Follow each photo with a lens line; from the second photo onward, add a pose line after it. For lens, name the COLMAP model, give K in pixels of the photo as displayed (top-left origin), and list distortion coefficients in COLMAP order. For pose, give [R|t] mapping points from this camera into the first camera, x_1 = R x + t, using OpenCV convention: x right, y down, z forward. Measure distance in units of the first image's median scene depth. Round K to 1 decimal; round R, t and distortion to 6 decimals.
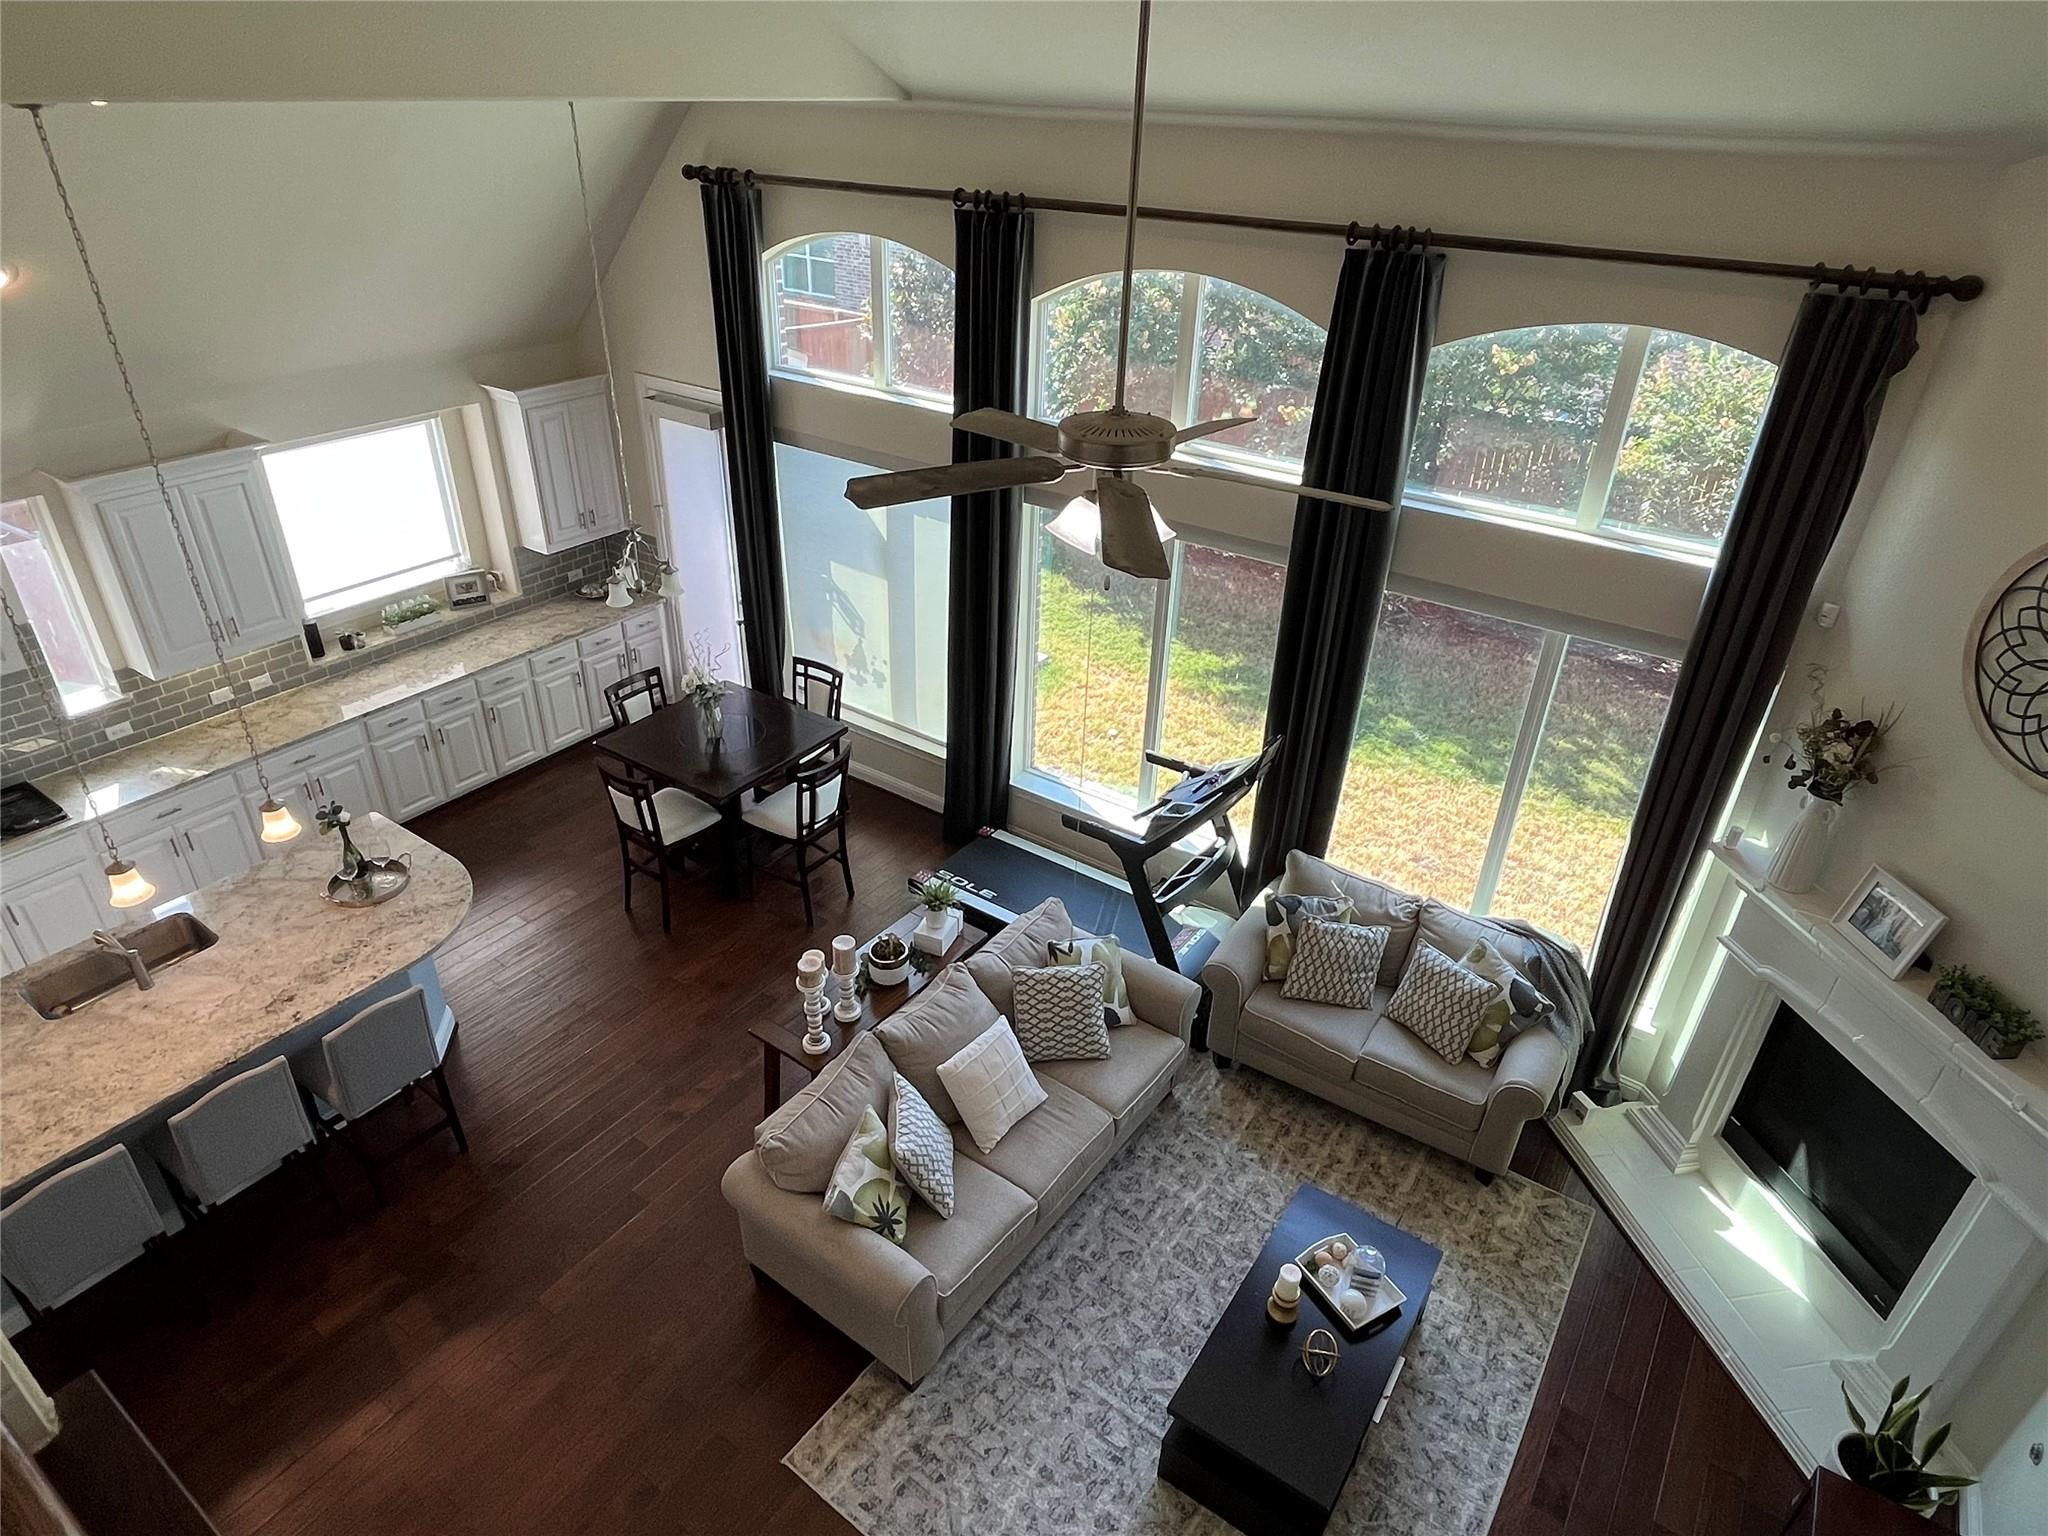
lens RADIAL K [[1190.5, 0, 1011.9], [0, 1190.5, 768.0], [0, 0, 1]] dist [-0.001271, -0.002011]
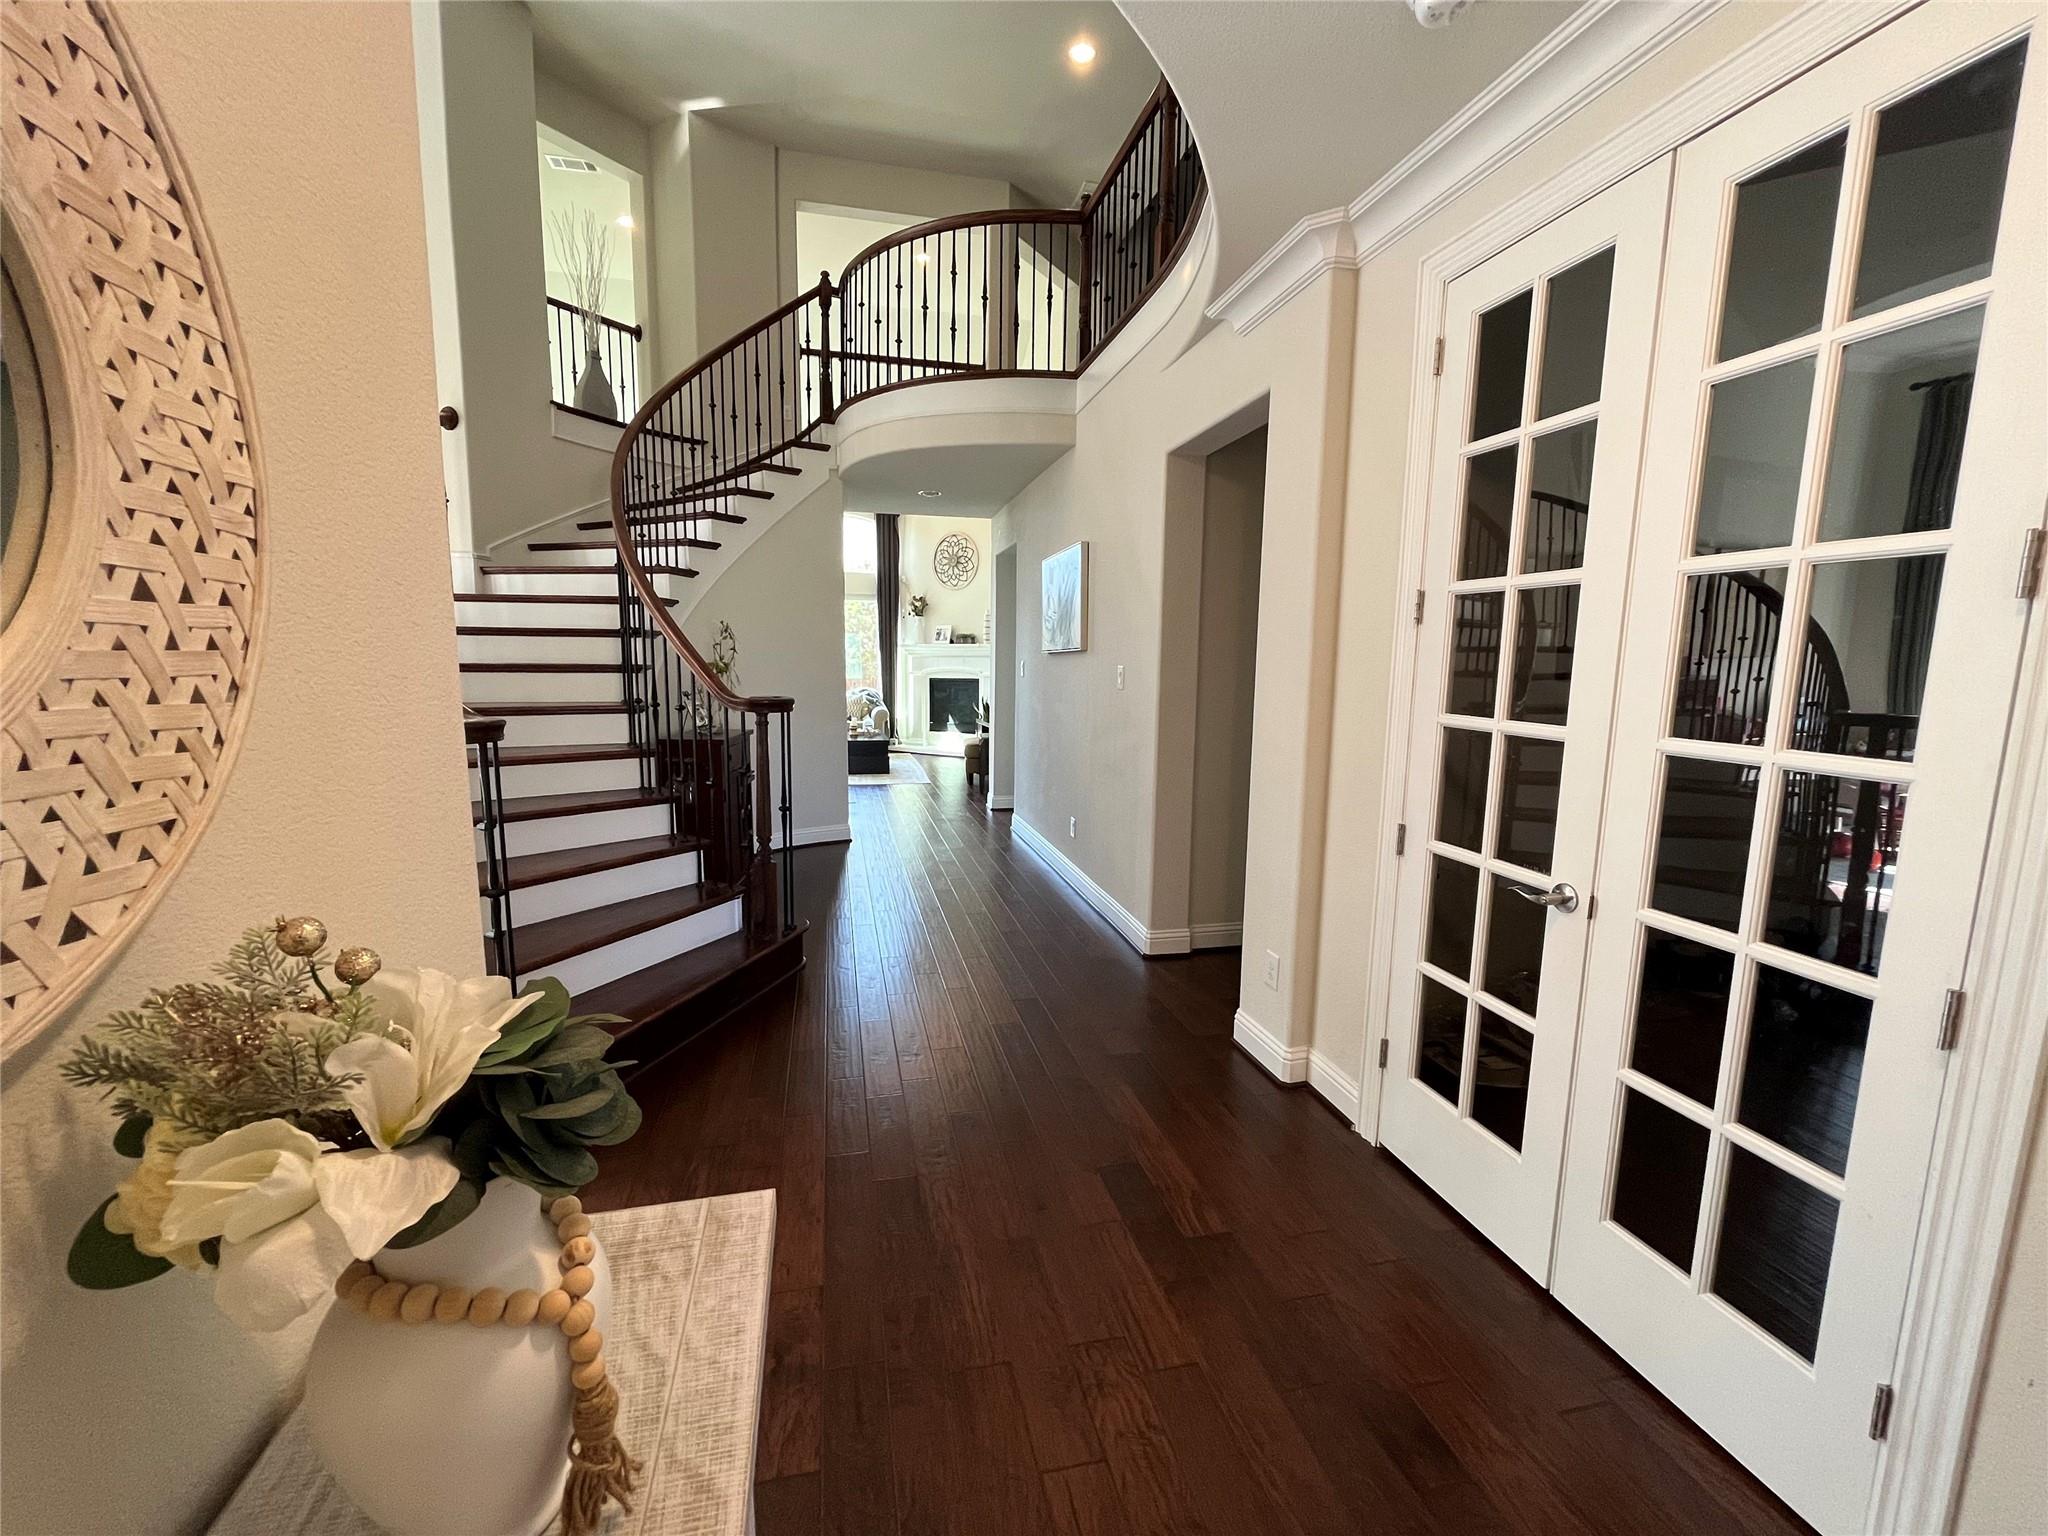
lens RADIAL K [[825.2, 0, 1024.0], [0, 825.2, 768.0], [0, 0, 1]] dist [-0.008378, -0.000541]
pose [[0.664986, -0.115419, 0.737883, -0.972755], [0.381150, 0.902088, -0.202391, 0.968765], [-0.642276, 0.415831, 0.643868, -0.652465]]
